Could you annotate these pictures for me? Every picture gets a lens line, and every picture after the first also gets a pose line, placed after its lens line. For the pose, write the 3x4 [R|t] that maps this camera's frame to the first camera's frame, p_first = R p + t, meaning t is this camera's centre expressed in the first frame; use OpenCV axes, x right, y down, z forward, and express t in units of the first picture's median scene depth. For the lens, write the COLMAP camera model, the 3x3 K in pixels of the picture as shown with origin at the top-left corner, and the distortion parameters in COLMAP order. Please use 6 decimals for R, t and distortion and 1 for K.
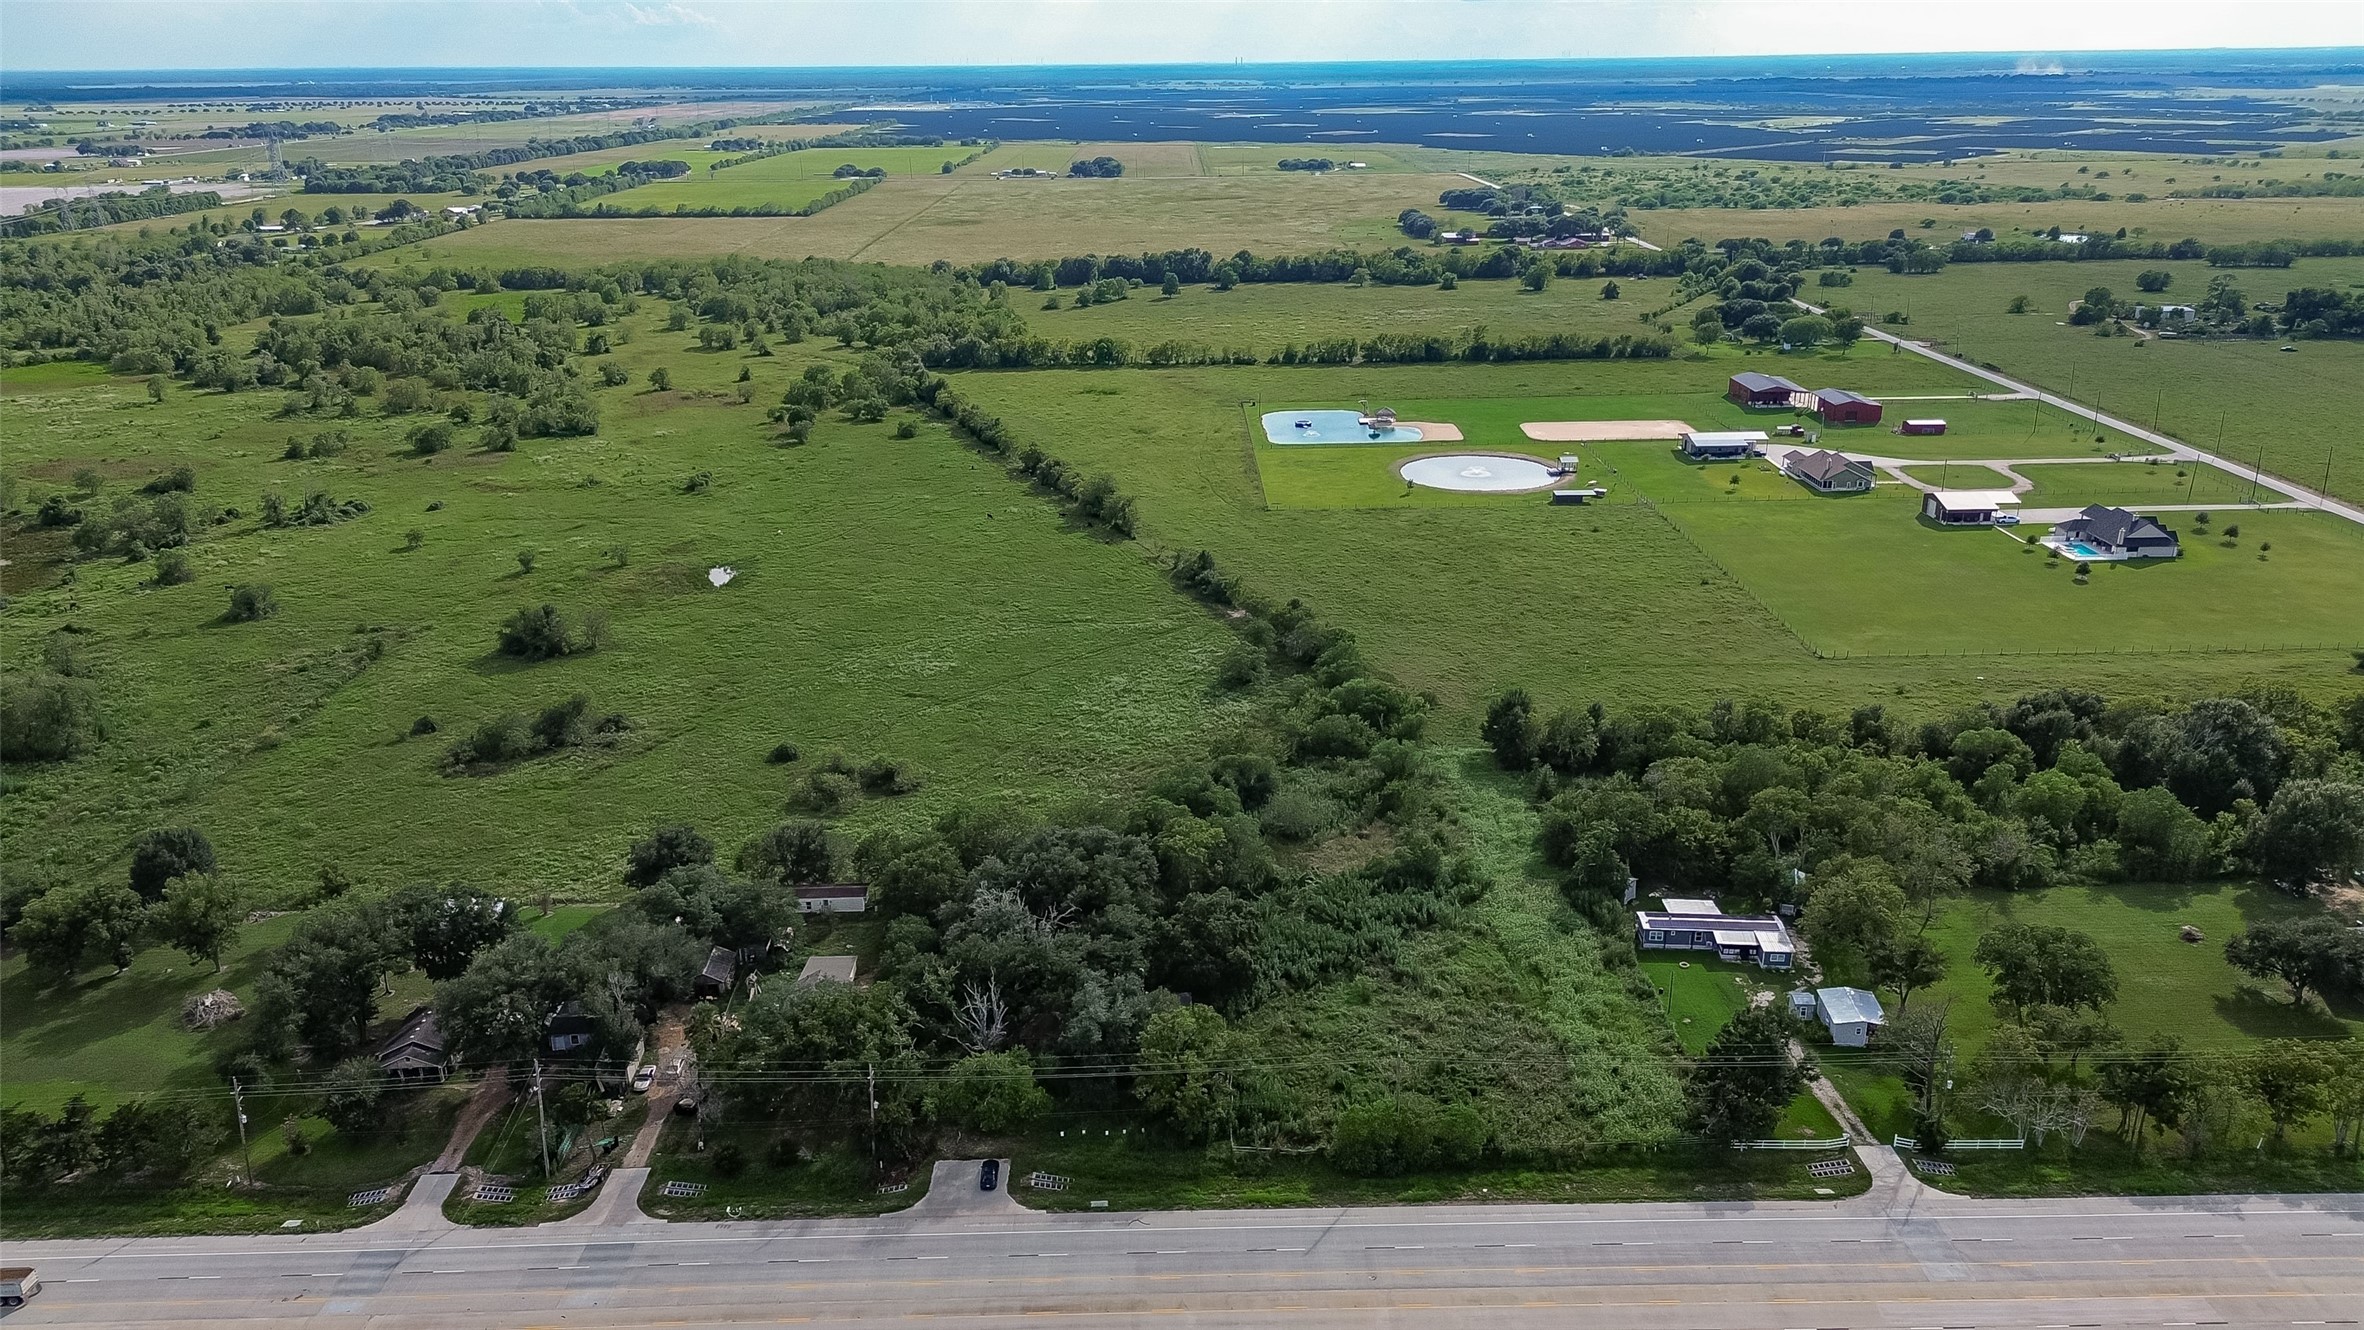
lens RADIAL K [[1673.2, 0, 1182.4], [0, 1673.2, 654.5], [0, 0, 1]] dist [0.085844, -0.095380]
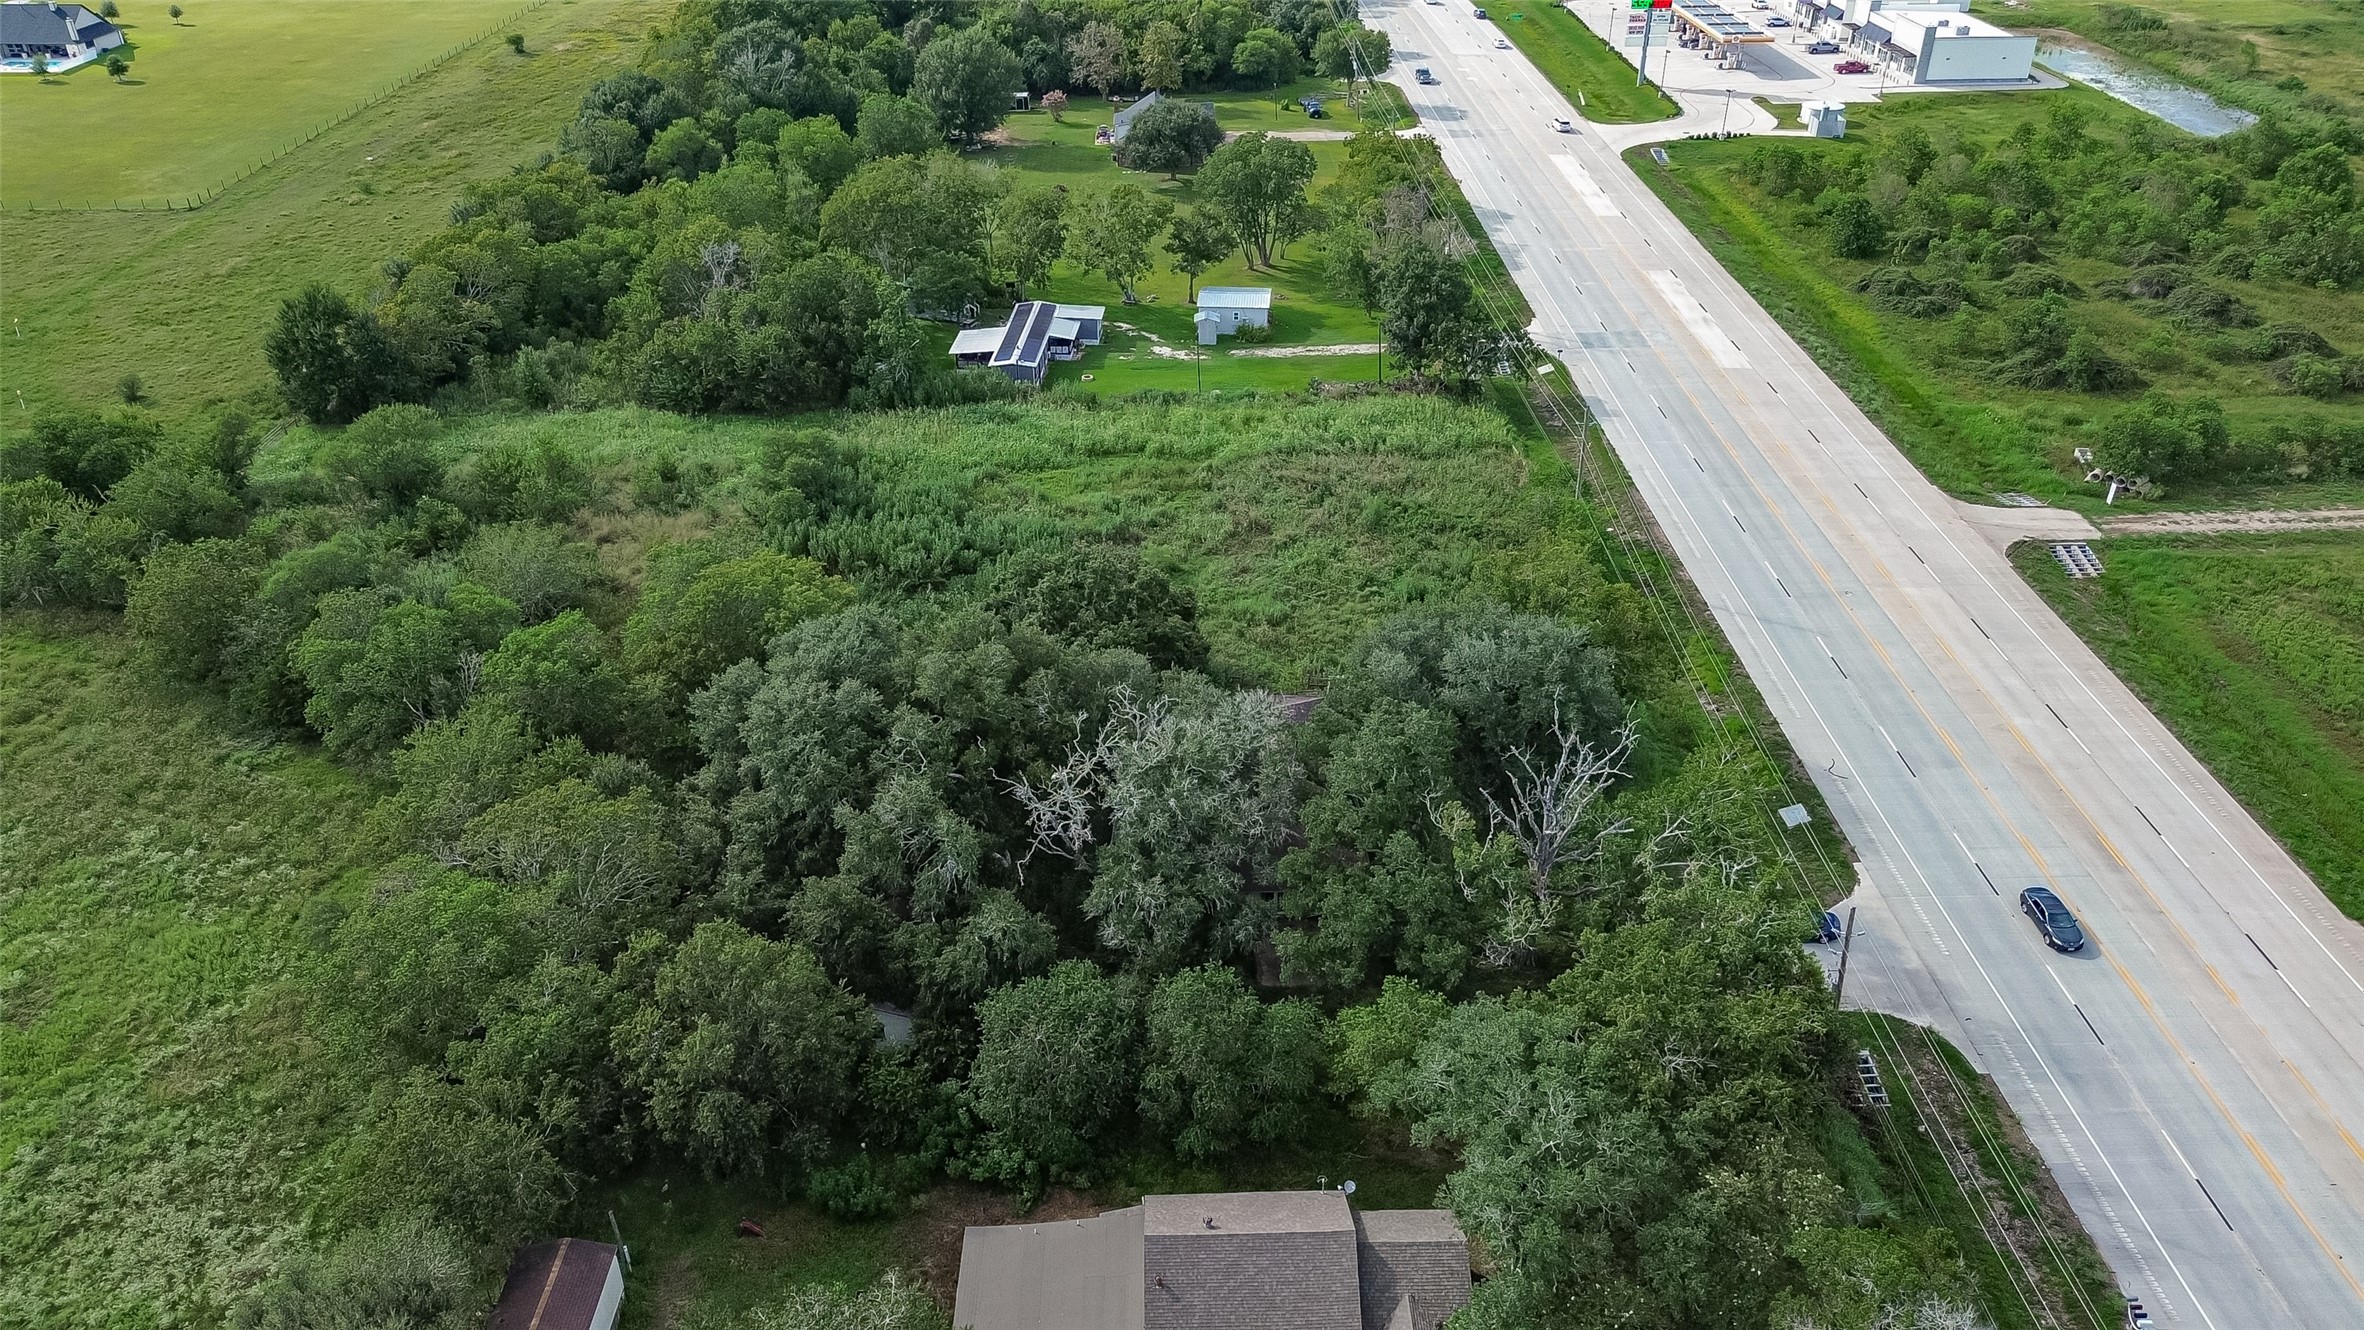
lens RADIAL K [[1650.0, 0, 1184.0], [0, 1650.0, 696.7], [0, 0, 1]] dist [0.074182, -0.069736]
pose [[-0.001161, -0.521608, 0.853184, -0.395639], [0.339286, 0.802371, 0.491005, -0.051198], [-0.940682, 0.290044, 0.176043, 0.816454]]
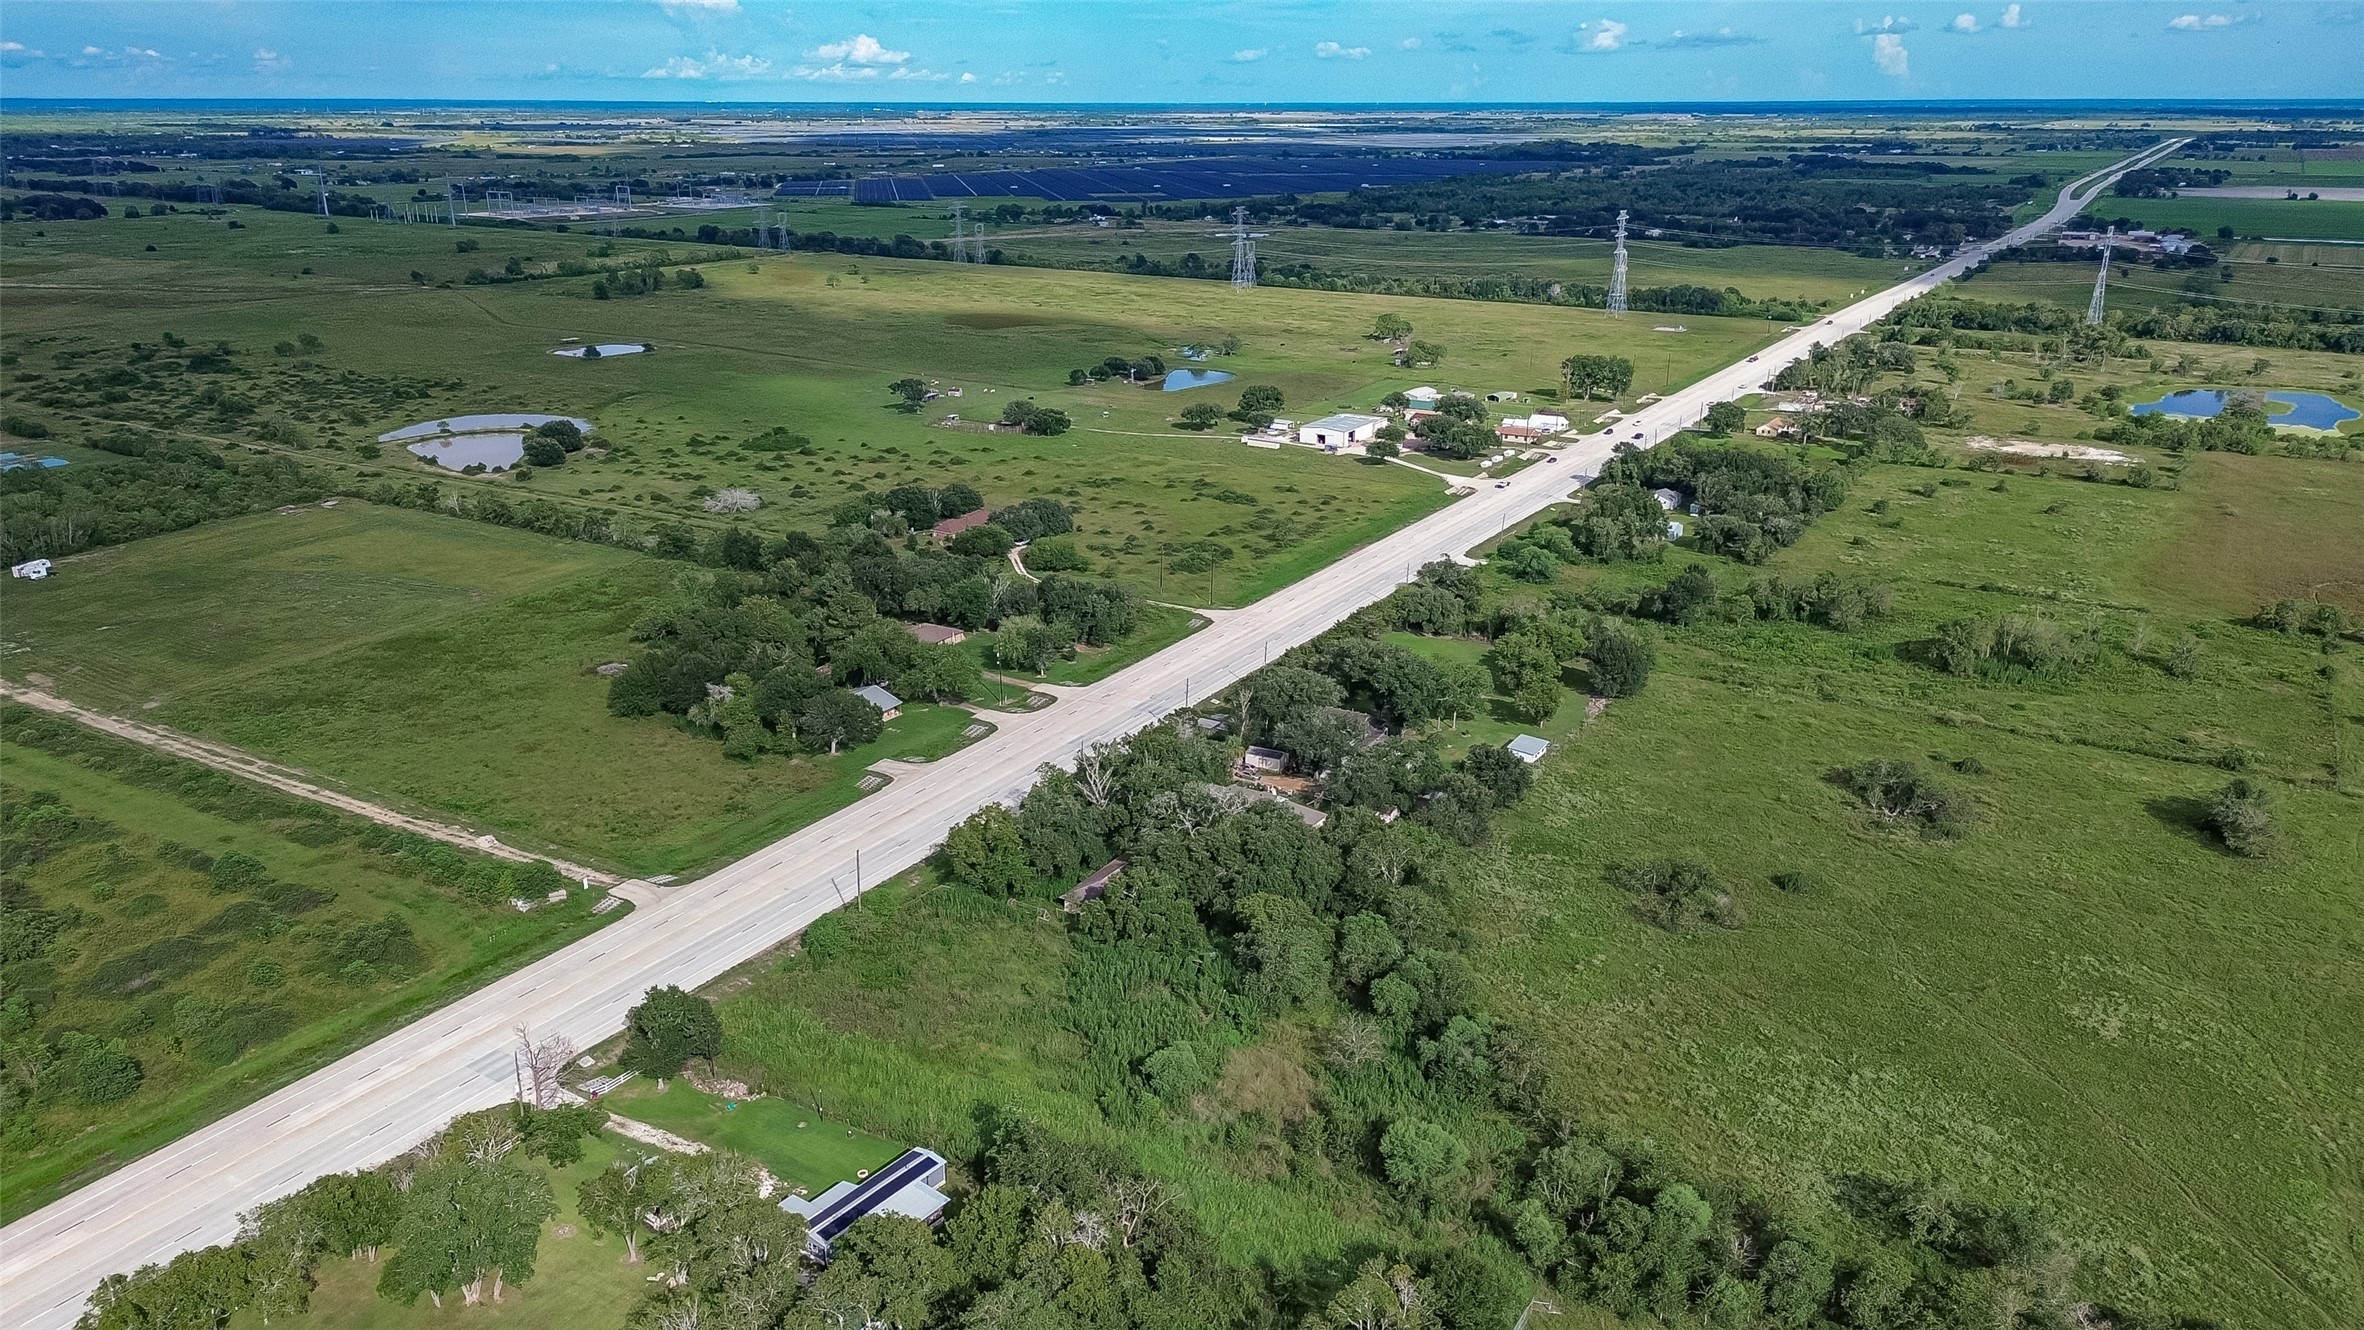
lens RADIAL K [[1673.2, 0, 1182.4], [0, 1673.2, 654.5], [0, 0, 1]] dist [0.085844, -0.095380]
pose [[-0.540467, 0.274787, -0.795228, 0.785106], [-0.277937, 0.833794, 0.477010, -0.479623], [0.794132, 0.478832, -0.374265, 1.254189]]
